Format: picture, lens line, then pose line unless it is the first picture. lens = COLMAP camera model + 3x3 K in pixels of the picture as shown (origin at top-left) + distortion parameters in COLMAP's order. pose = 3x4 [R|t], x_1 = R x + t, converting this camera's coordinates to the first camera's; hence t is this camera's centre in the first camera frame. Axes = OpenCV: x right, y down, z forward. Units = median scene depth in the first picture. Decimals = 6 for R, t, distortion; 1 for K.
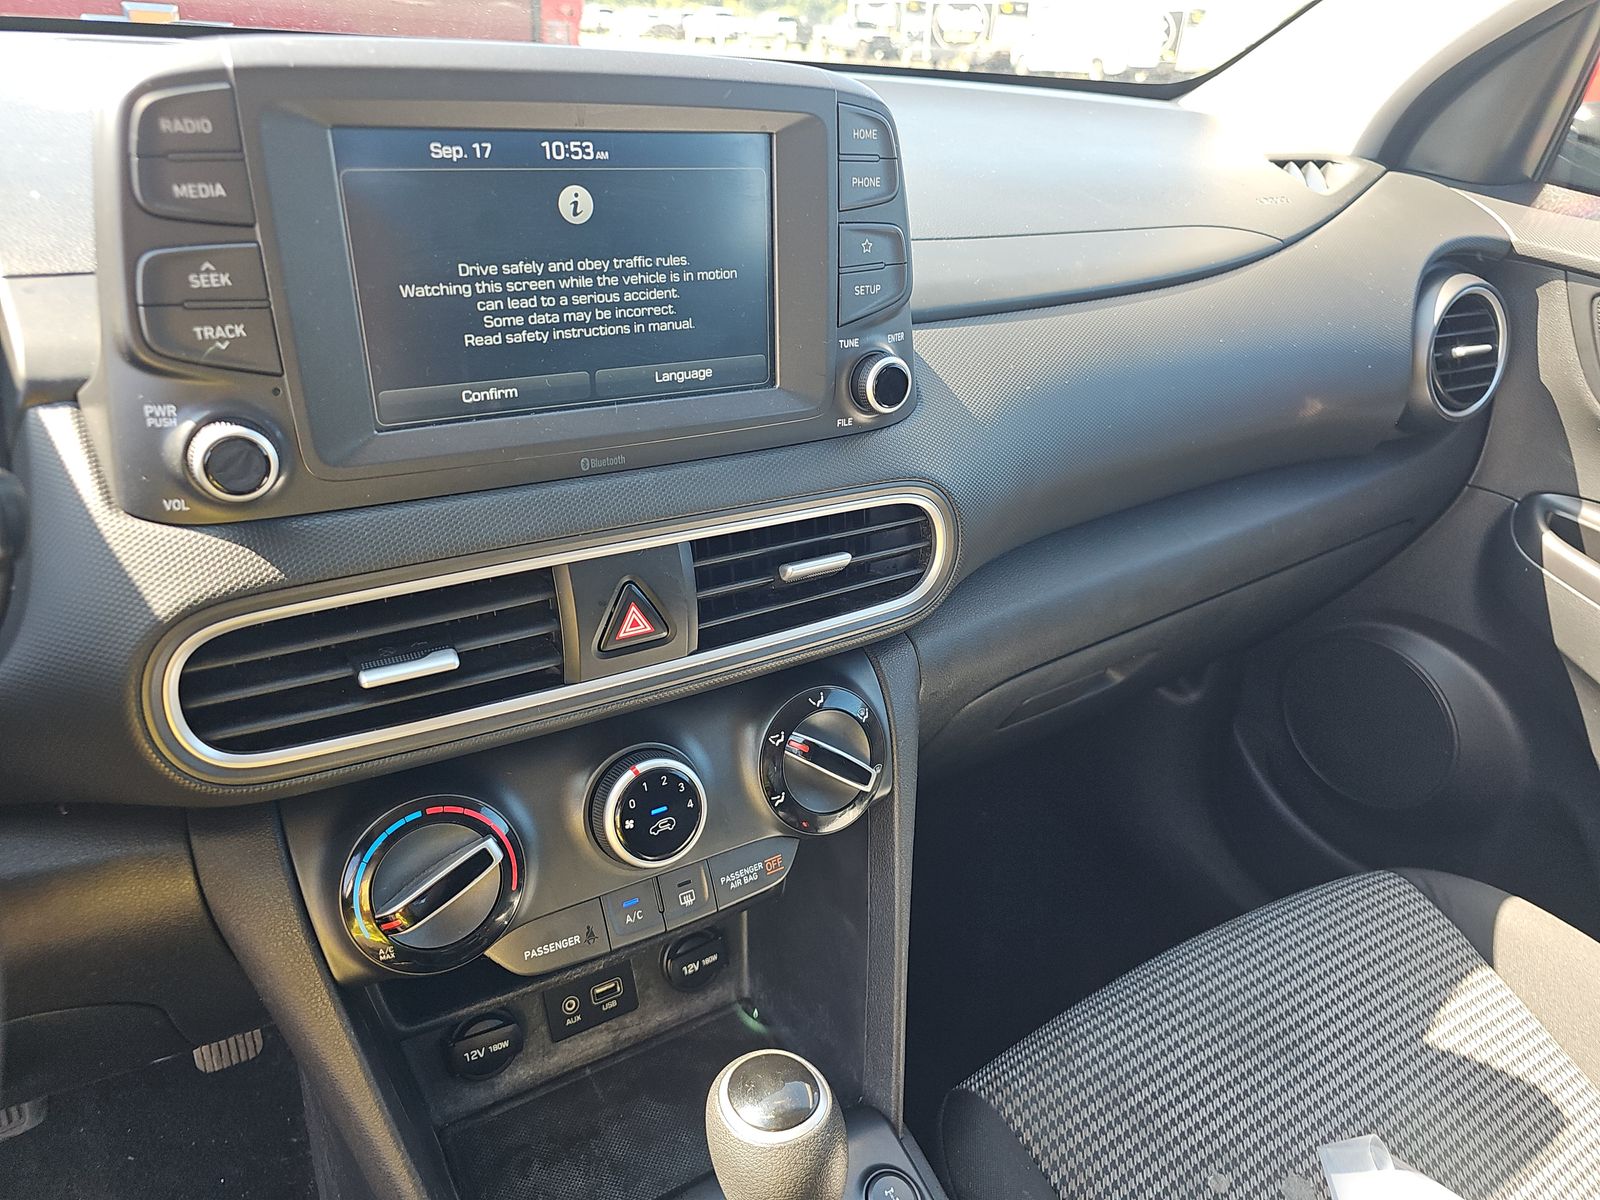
lens RADIAL K [[1062.2, 0, 797.7], [0, 1062.2, 603.3], [0, 0, 1]] dist [-0.000221, -0.011695]
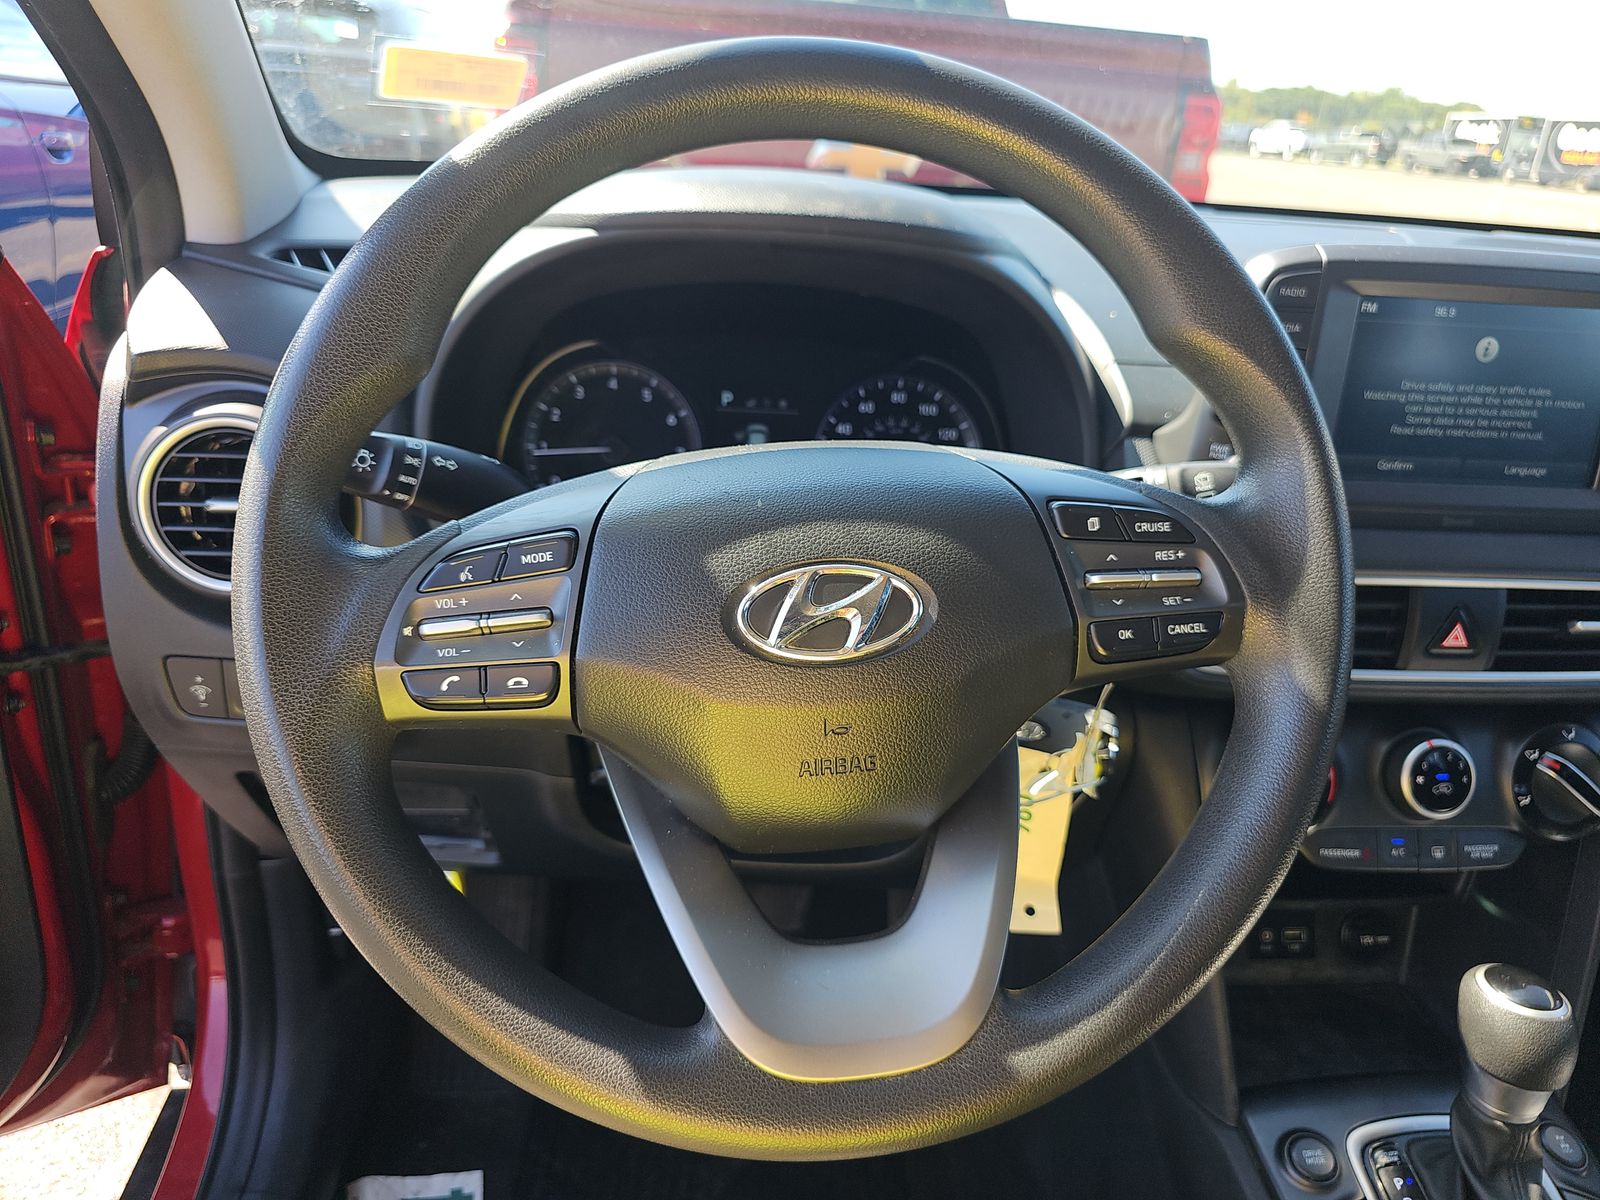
lens RADIAL K [[1062.2, 0, 797.3], [0, 1062.2, 595.8], [0, 0, 1]] dist [-0.000221, -0.011695]
pose [[0.893258, 0.177718, -0.412925, -0.377369], [-0.215770, 0.975312, -0.047002, 0.227227], [0.394378, 0.131082, 0.909551, -0.651015]]
